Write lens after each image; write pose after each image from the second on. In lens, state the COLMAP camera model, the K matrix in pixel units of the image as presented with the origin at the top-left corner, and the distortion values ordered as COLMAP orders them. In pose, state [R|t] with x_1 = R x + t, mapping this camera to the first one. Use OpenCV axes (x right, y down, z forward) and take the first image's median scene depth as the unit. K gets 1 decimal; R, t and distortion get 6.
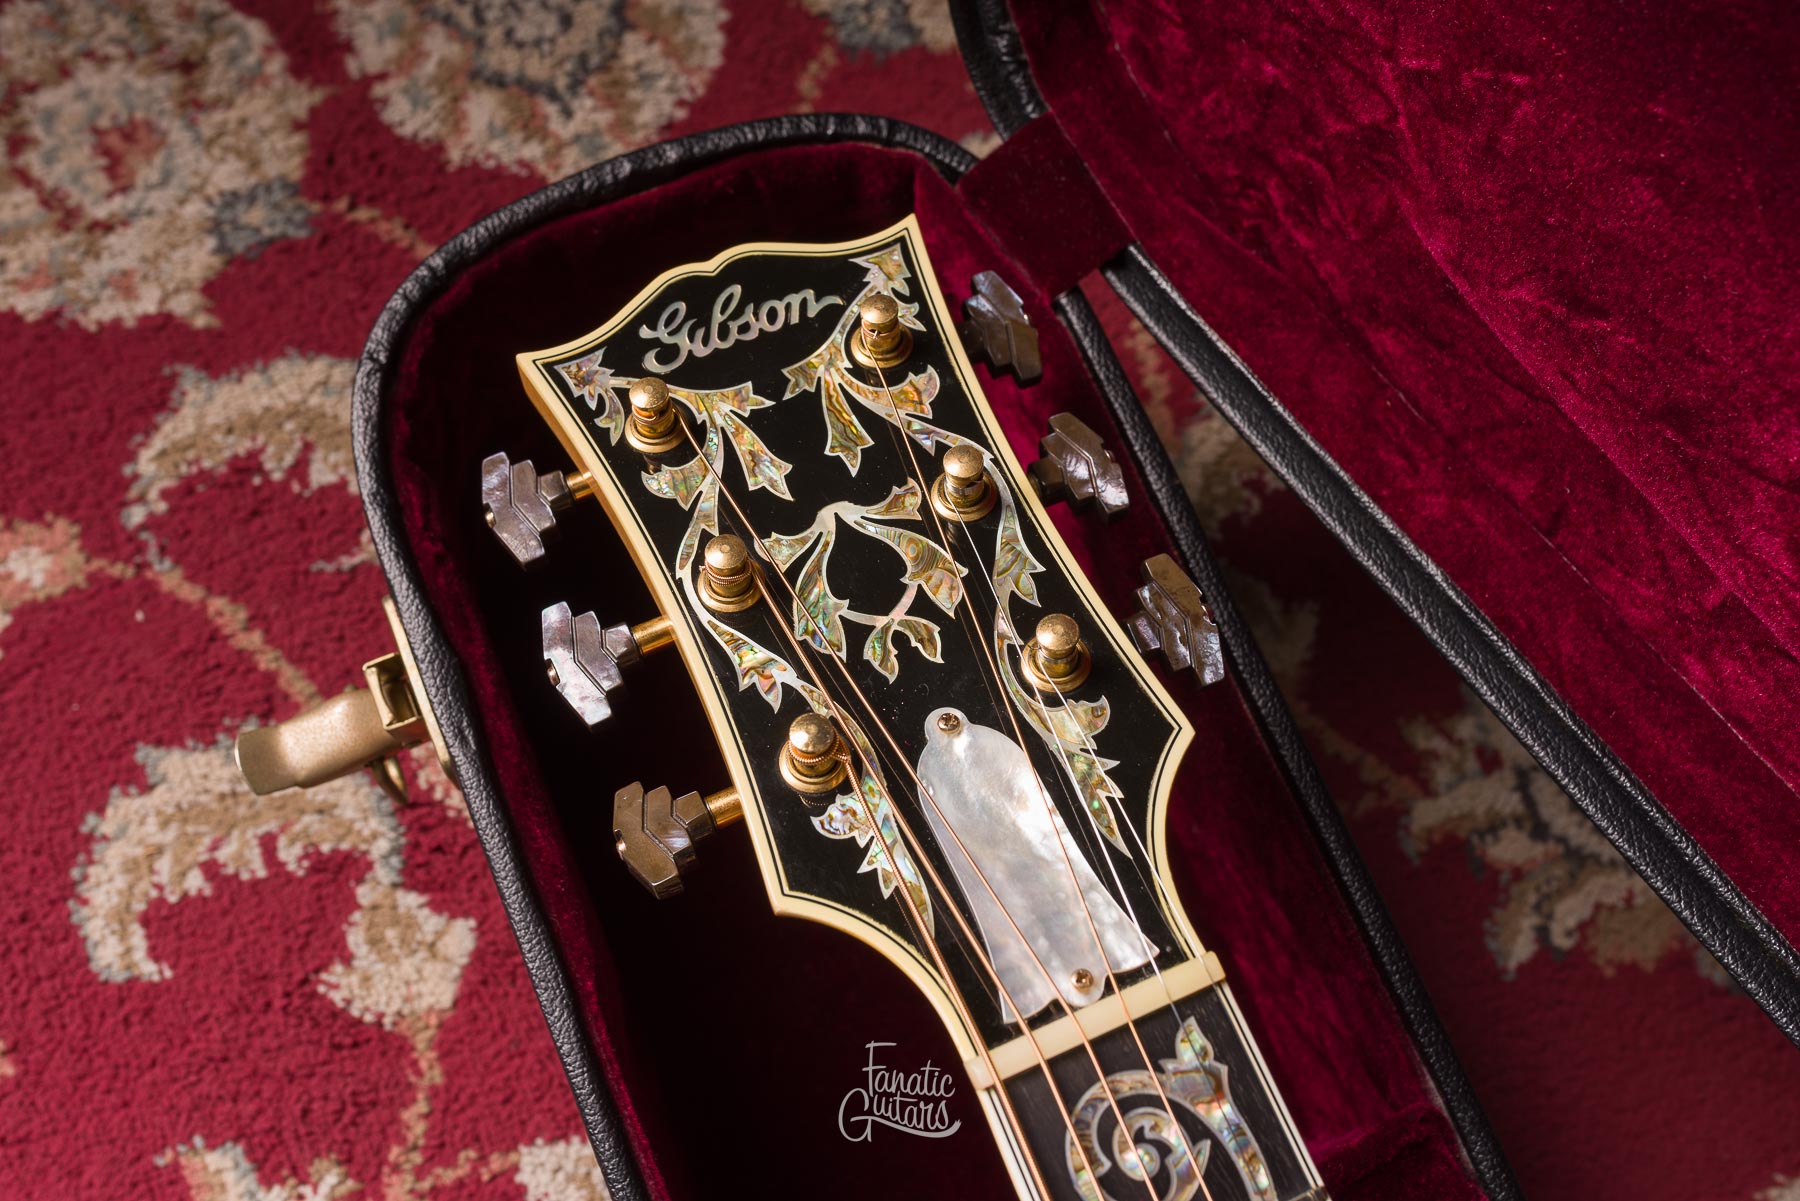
lens RADIAL K [[1790.2, 0, 897.6], [0, 1790.2, 603.5], [0, 0, 1]] dist [0.004513, -0.001088]
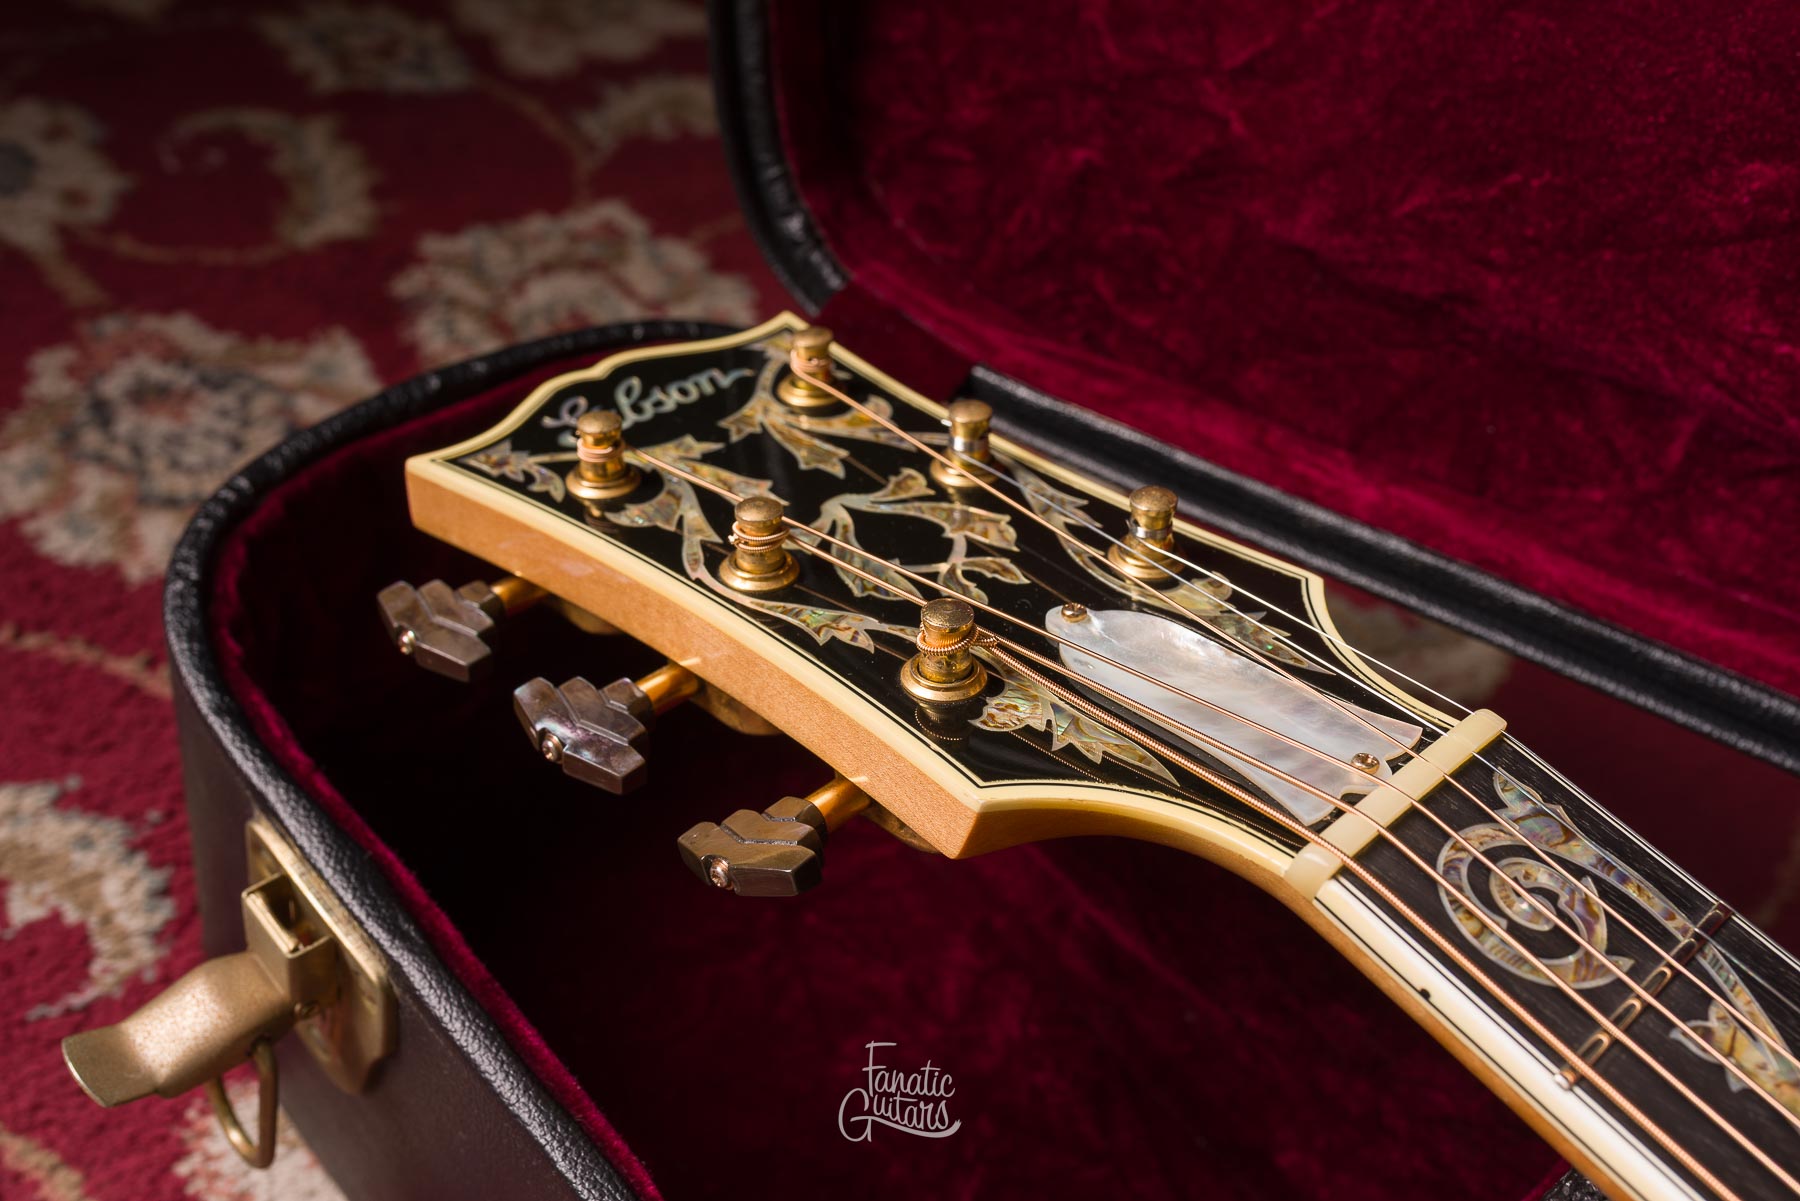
lens RADIAL K [[1828.3, 0, 896.9], [0, 1828.3, 598.0], [0, 0, 1]] dist [0.003984, 0.006374]
pose [[0.933575, -0.156770, 0.322274, -0.212887], [0.280948, 0.878438, -0.386544, 0.240575], [-0.222499, 0.451410, 0.864132, 0.162513]]
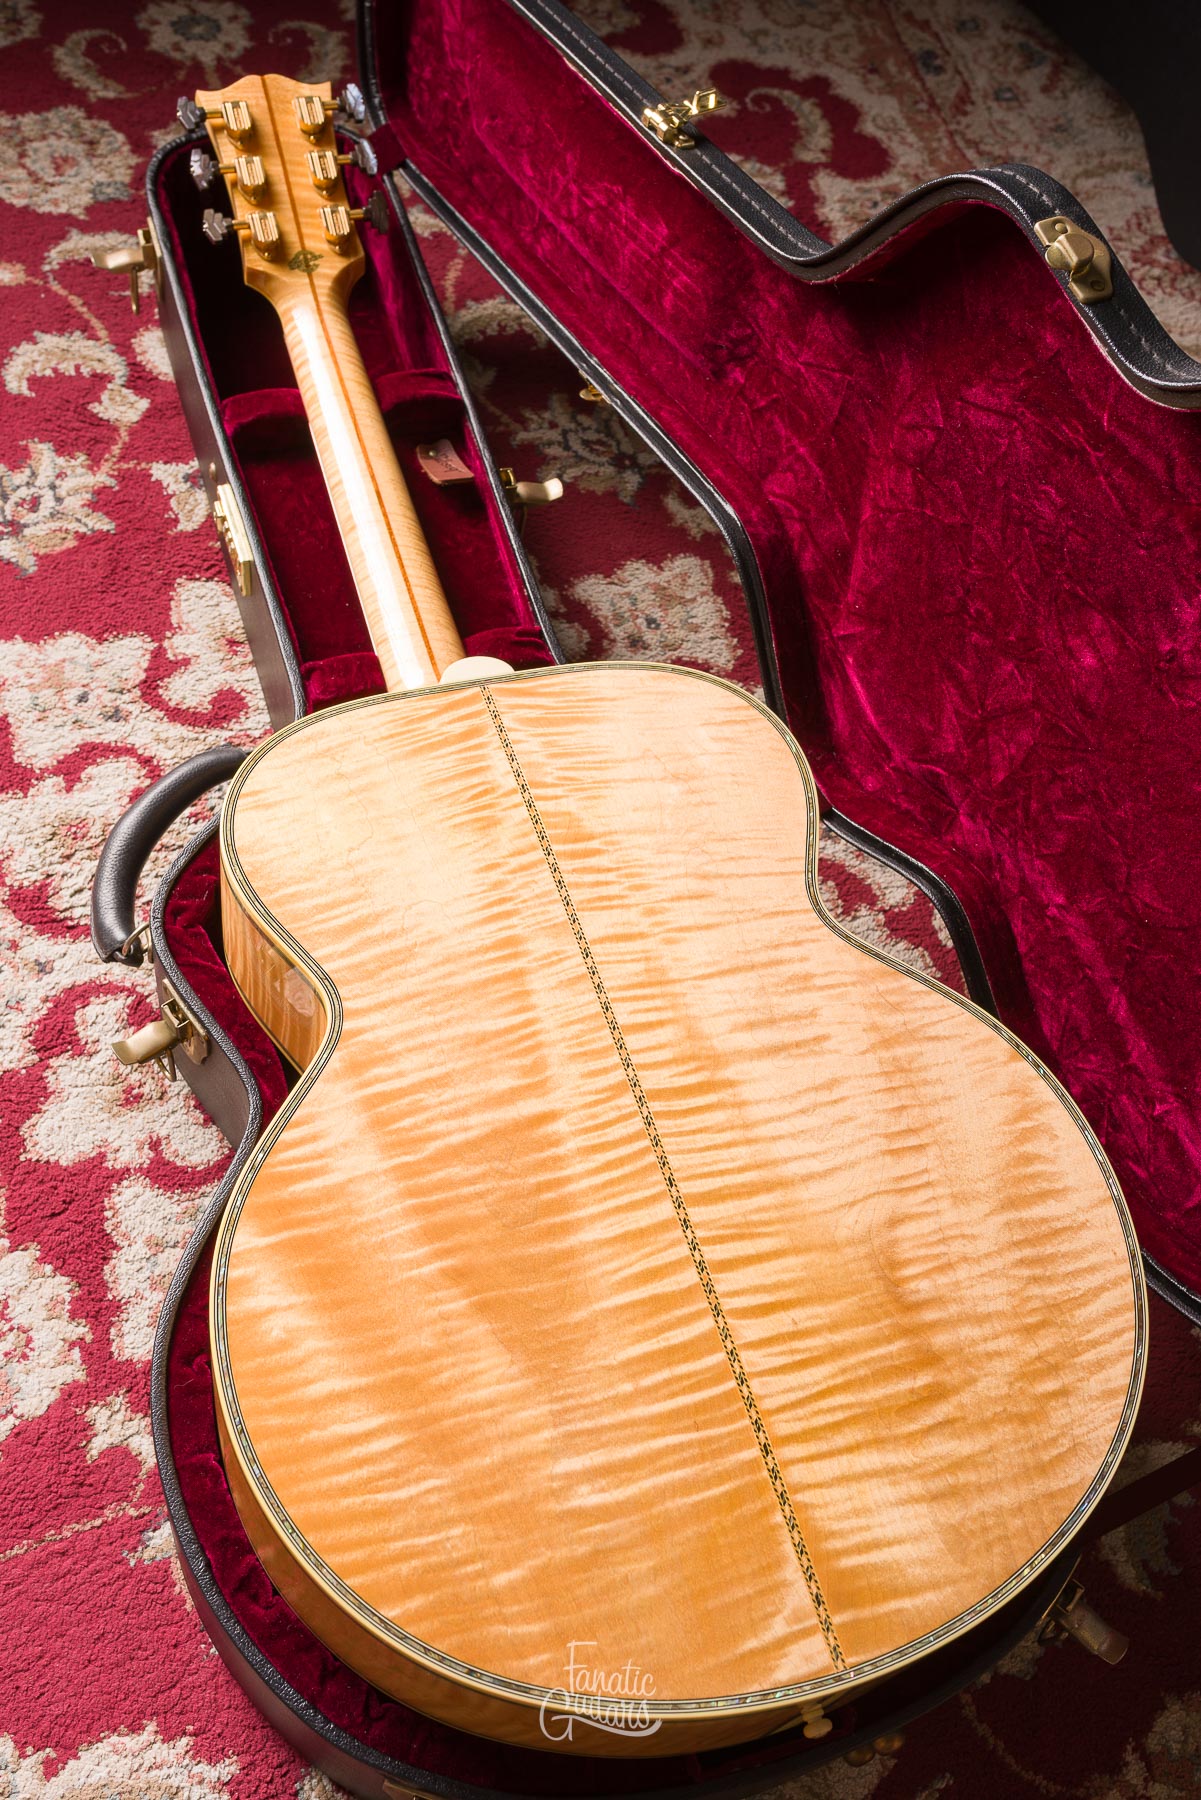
lens RADIAL K [[1853.6, 0, 596.7], [0, 1853.6, 903.9], [0, 0, 1]] dist [0.000086, -0.006548]
pose [[0.992669, 0.120813, 0.003667, 0.496305], [-0.115973, 0.960575, -0.252677, 1.496913], [-0.034049, 0.250399, 0.967544, -1.477332]]
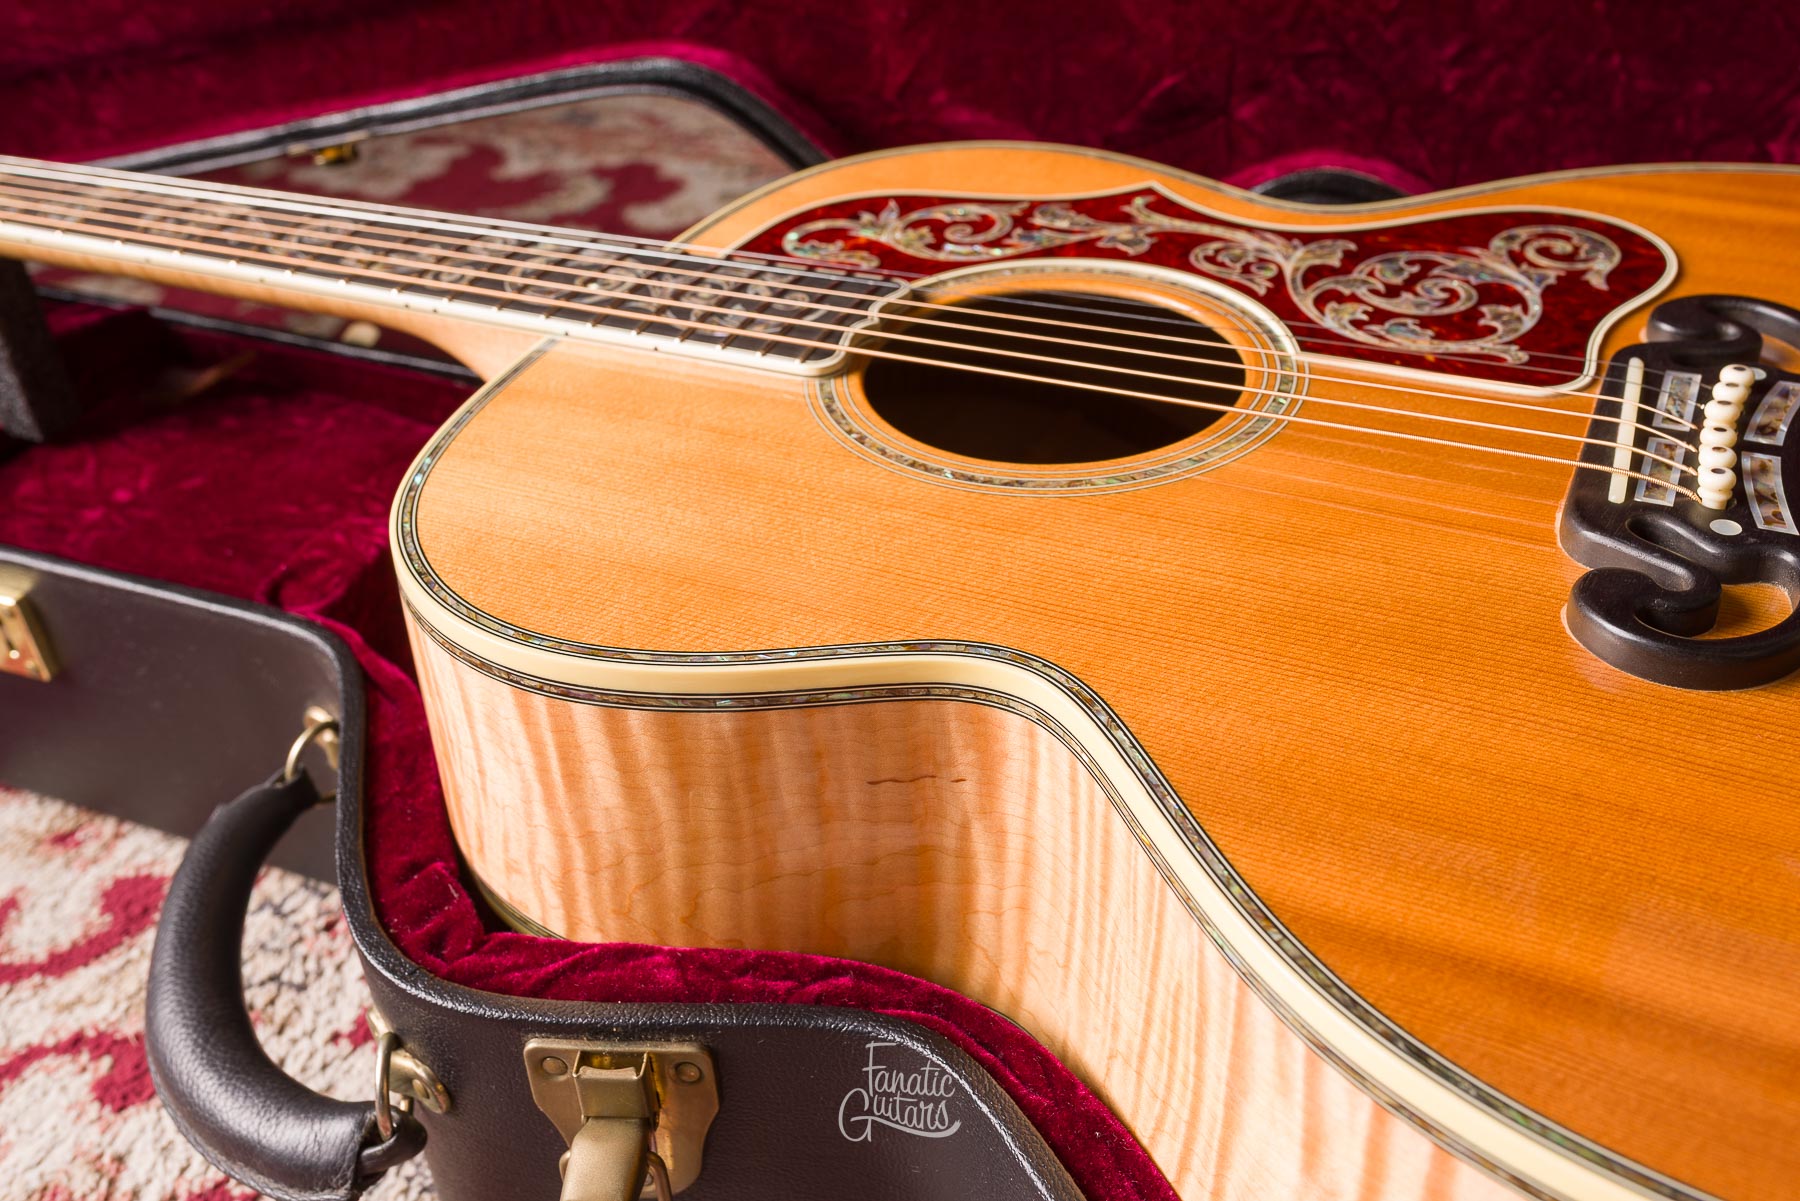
lens RADIAL K [[1779.7, 0, 901.0], [0, 1779.7, 601.7], [0, 0, 1]] dist [0.003466, -0.004183]
pose [[0.739716, -0.476750, 0.474900, -0.112885], [0.669125, 0.595957, -0.443967, 1.484345], [-0.071359, 0.646177, 0.759844, -0.284098]]
